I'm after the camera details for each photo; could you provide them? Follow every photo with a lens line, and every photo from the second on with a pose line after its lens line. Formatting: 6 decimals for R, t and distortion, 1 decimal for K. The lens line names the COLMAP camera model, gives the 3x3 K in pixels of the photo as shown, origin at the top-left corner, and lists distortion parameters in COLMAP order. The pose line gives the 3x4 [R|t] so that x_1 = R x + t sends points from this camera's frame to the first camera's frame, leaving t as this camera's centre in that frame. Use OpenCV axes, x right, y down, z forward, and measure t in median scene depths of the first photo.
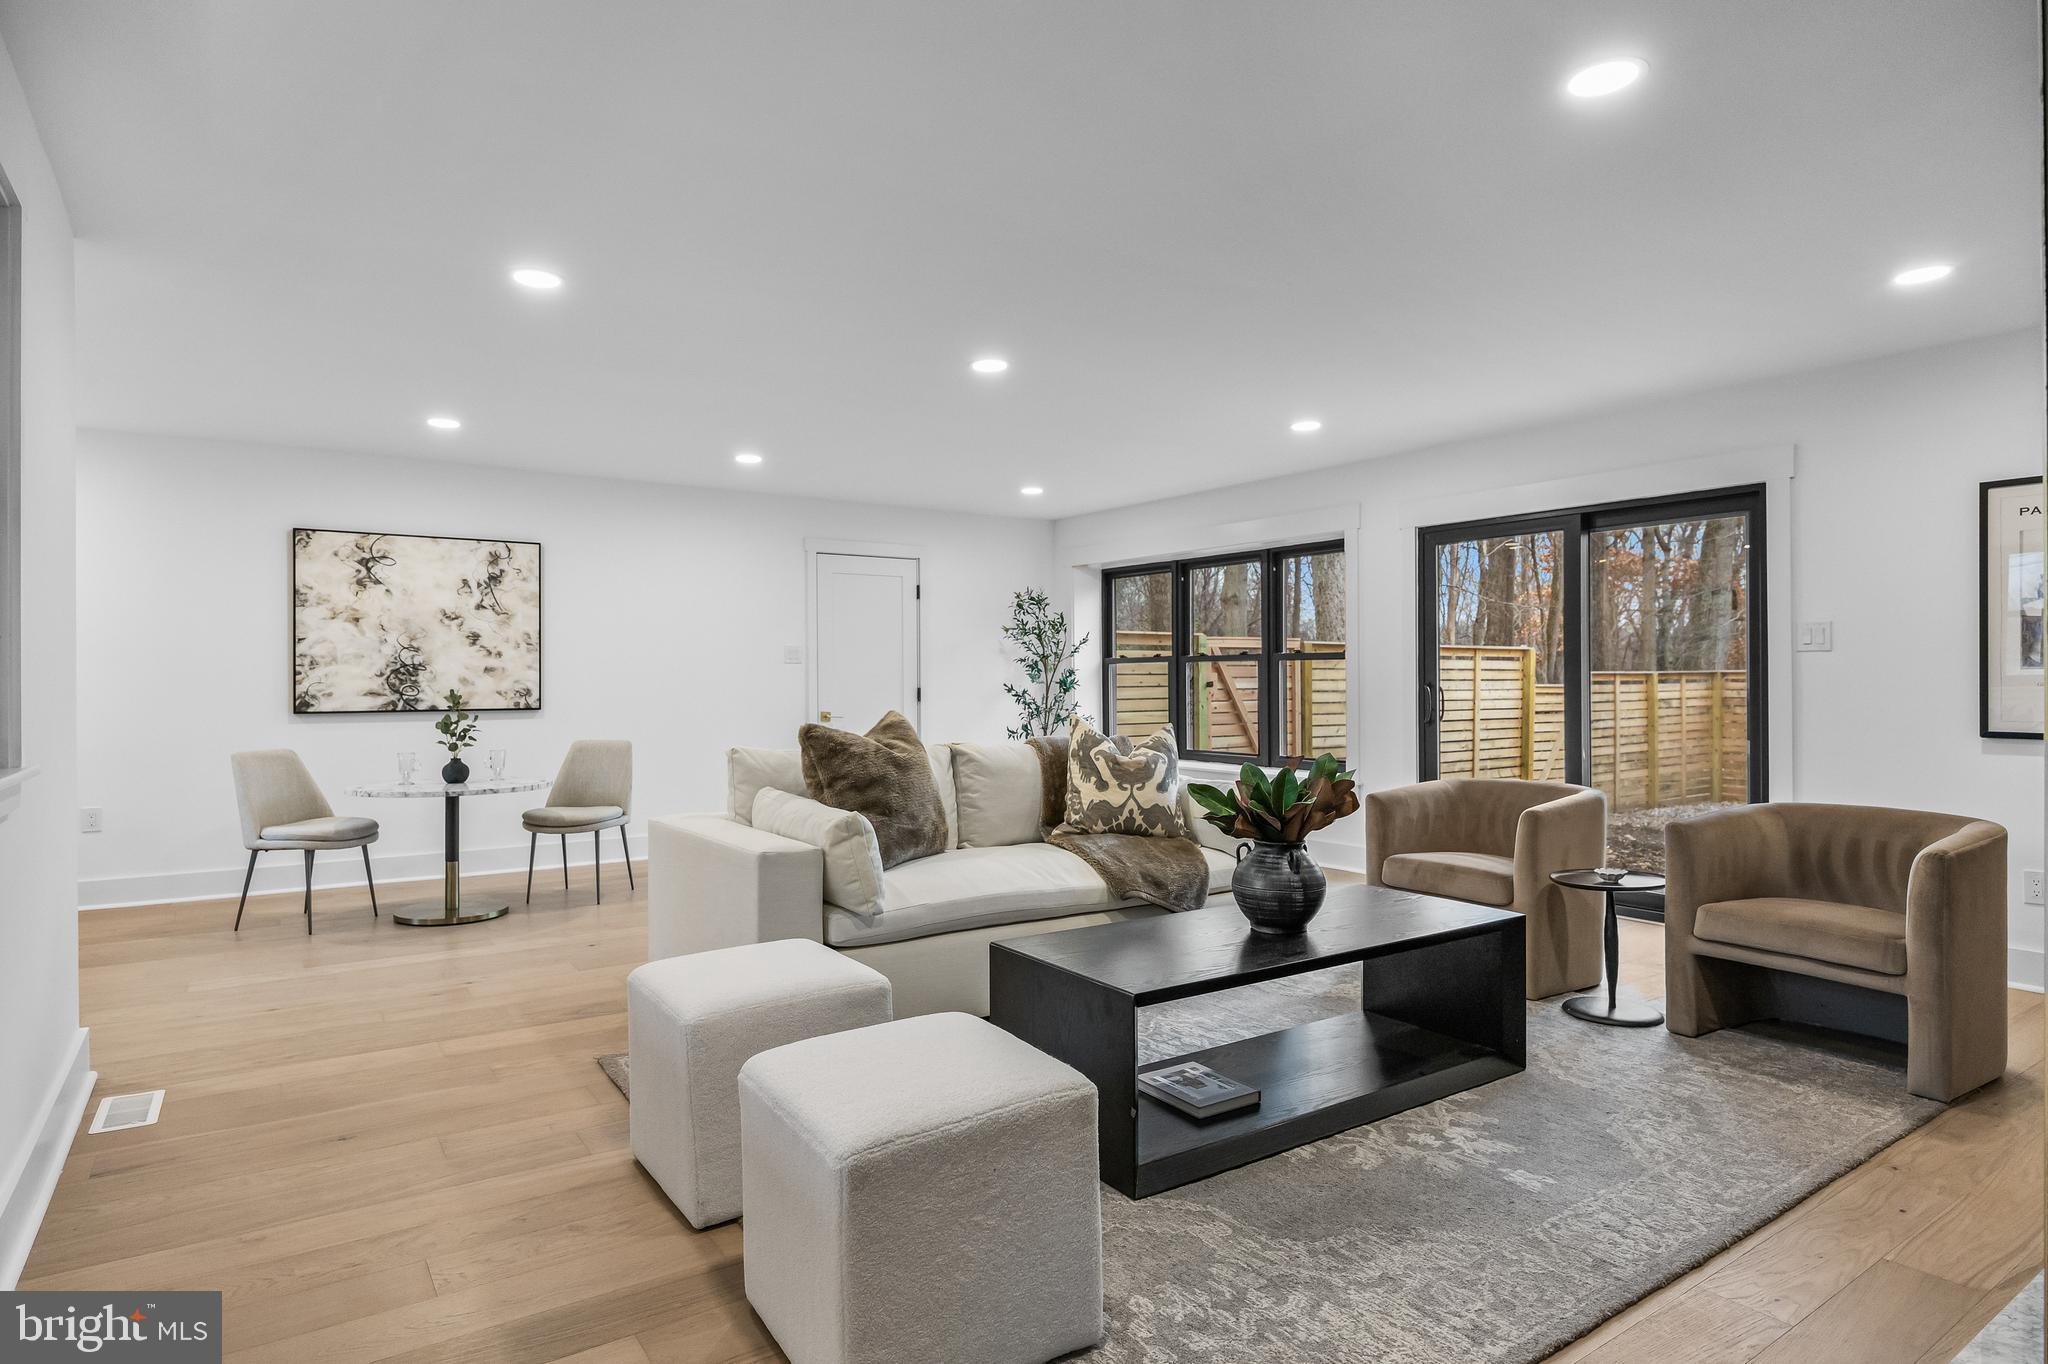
lens RADIAL K [[1118.0, 0, 1023.0], [0, 1118.0, 671.4], [0, 0, 1]] dist [-0.000960, 0.000098]
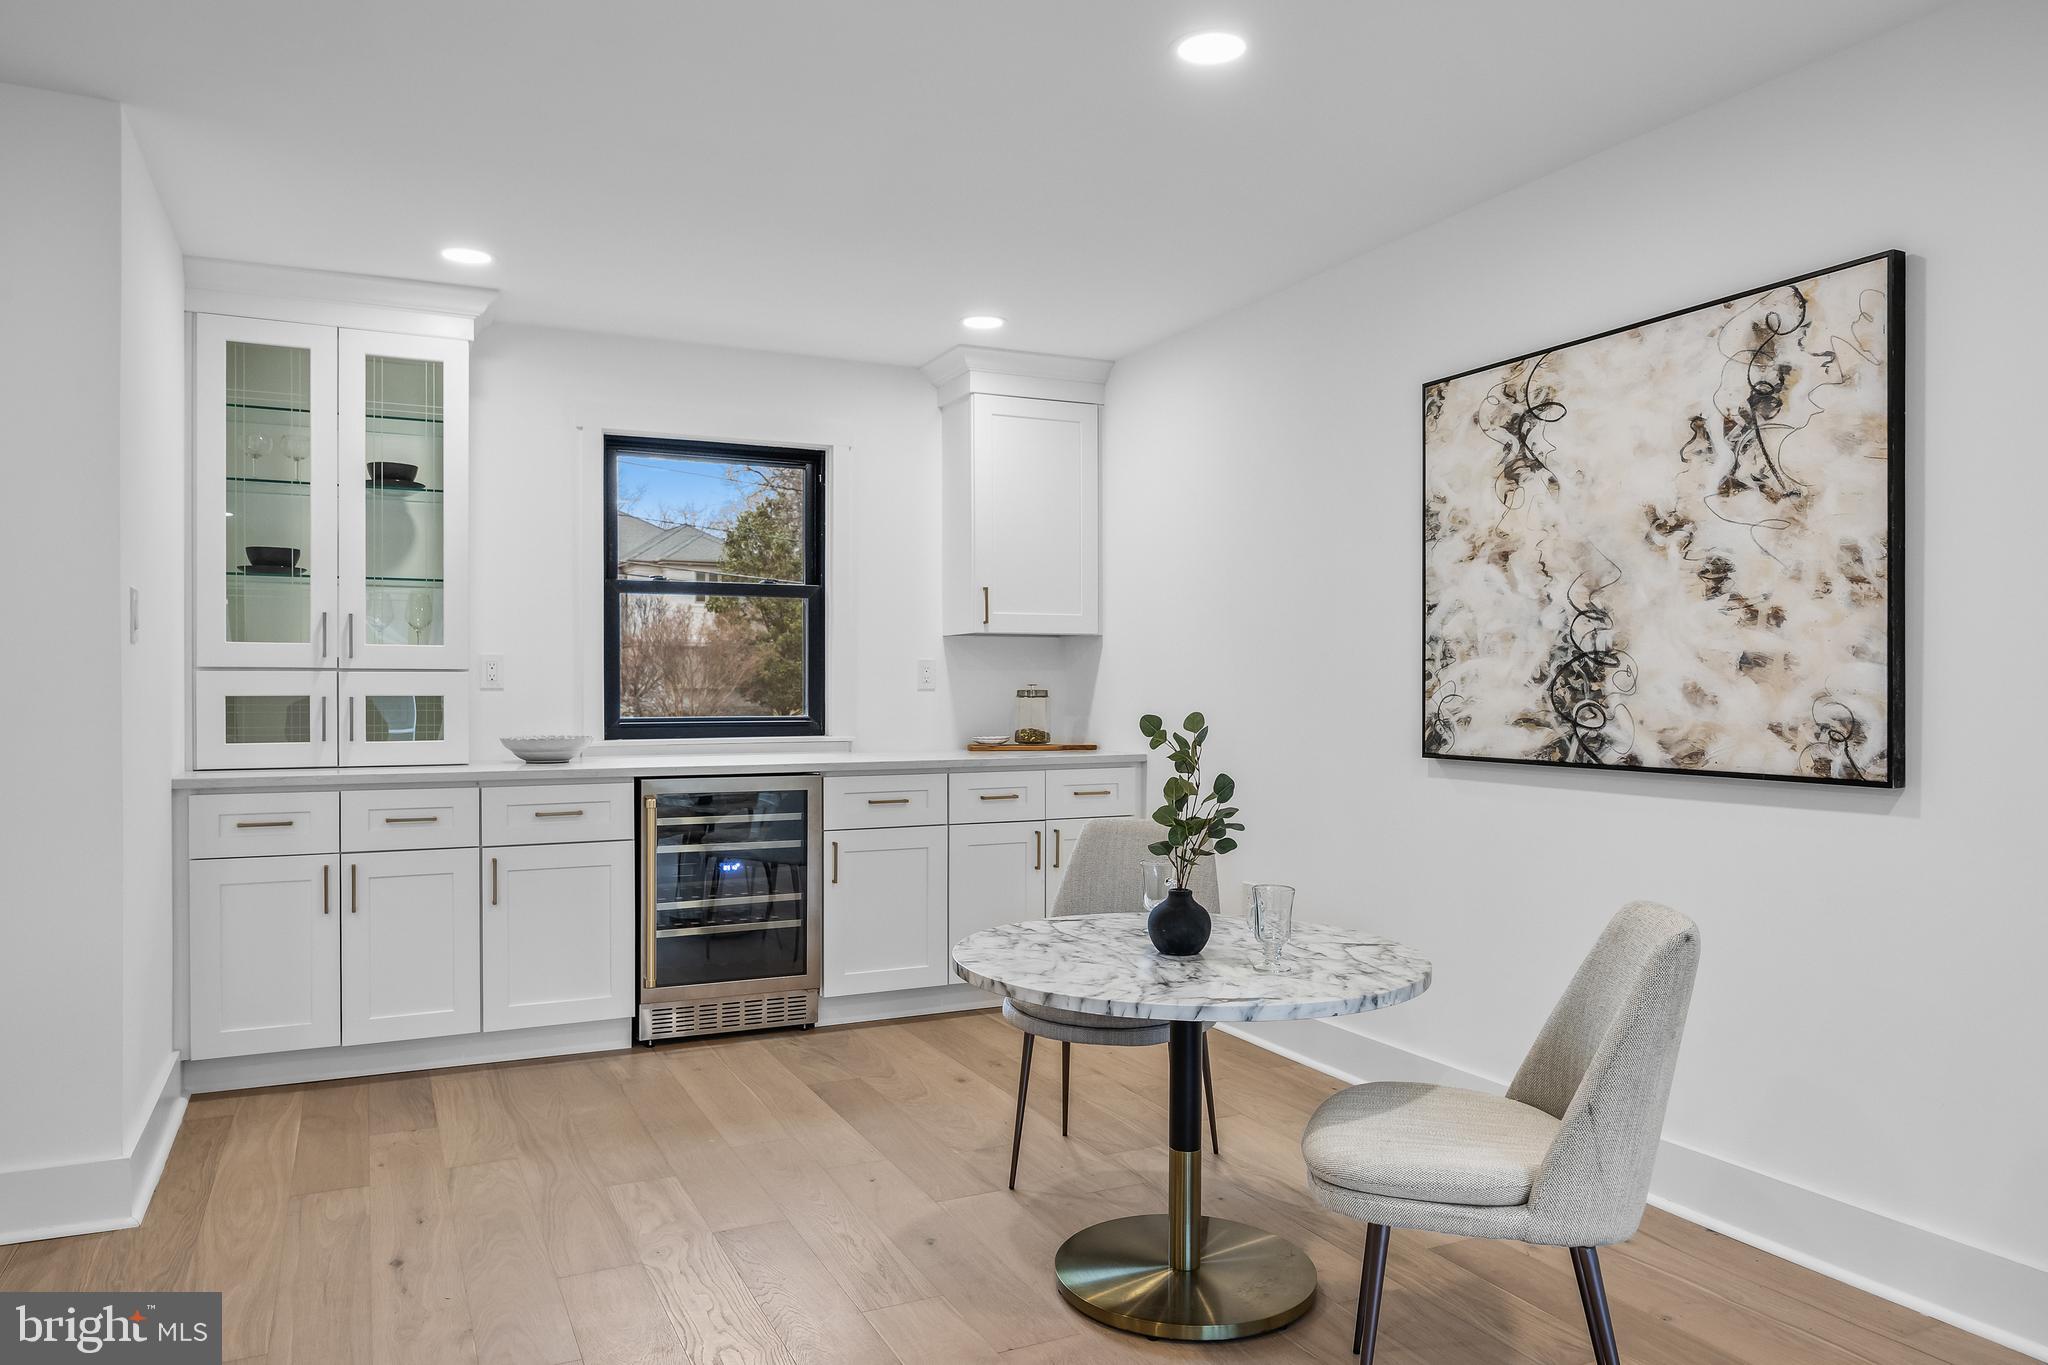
lens RADIAL K [[1378.5, 0, 1013.2], [0, 1378.5, 693.0], [0, 0, 1]] dist [0.001701, 0.000003]
pose [[-0.170800, 0.007478, -0.985277, -0.013698], [0.007613, 0.999951, 0.006269, 0.003985], [0.985276, -0.006430, -0.170848, 0.894724]]
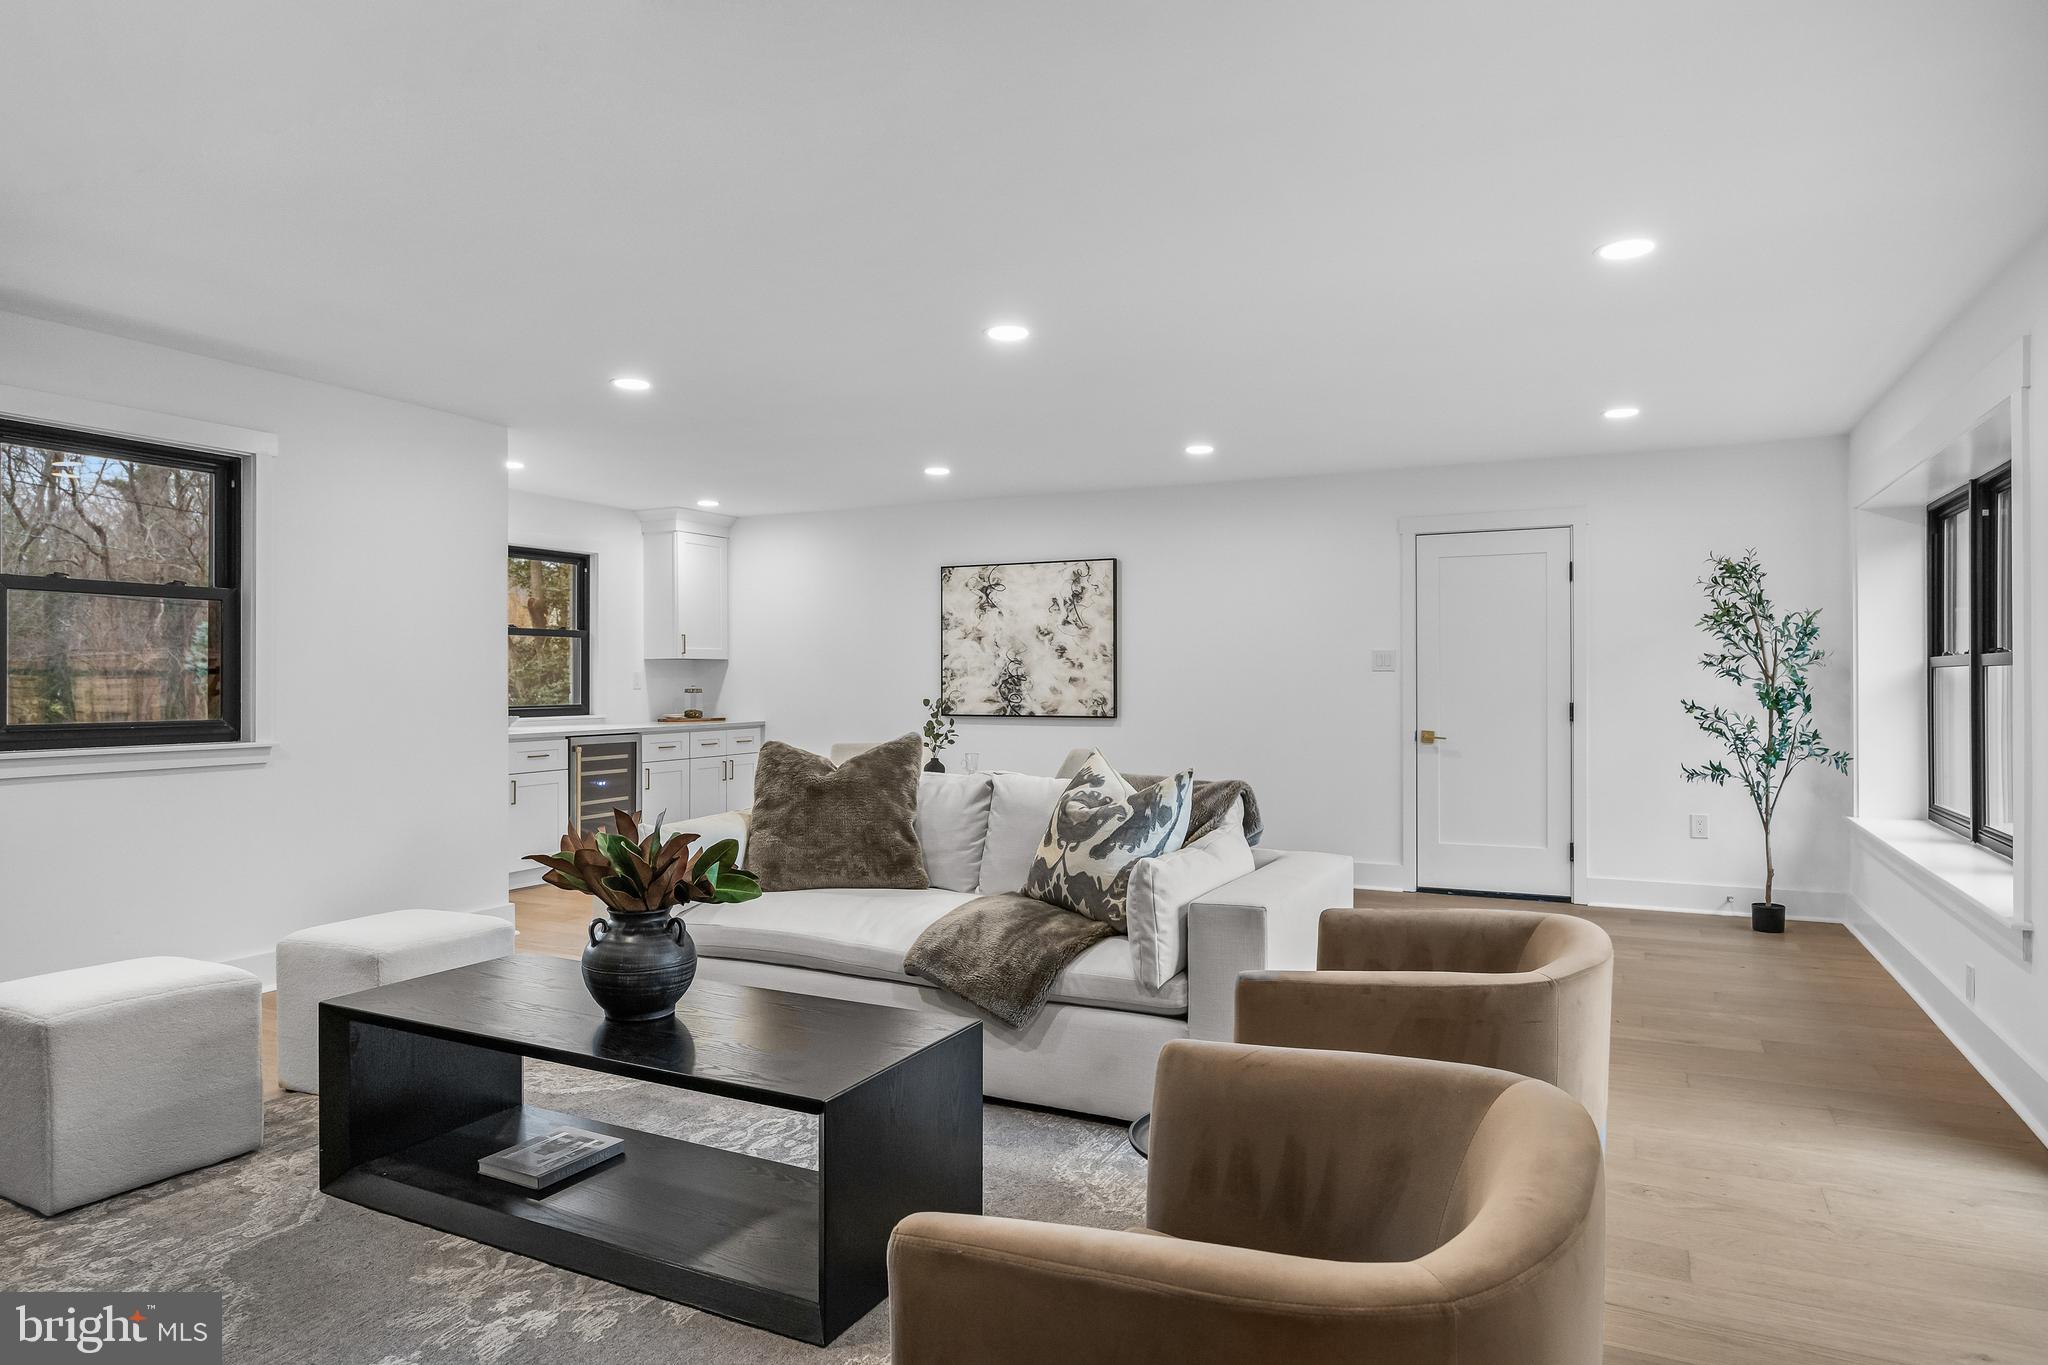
lens RADIAL K [[1233.4, 0, 1024.0], [0, 1233.4, 682.5], [0, 0, 1]] dist [-0.000809, -0.000463]
pose [[0.479751, 0.005419, -0.877388, 0.581866], [0.005757, 0.999940, 0.009324, -0.011076], [0.877386, -0.009525, 0.479691, 0.405946]]
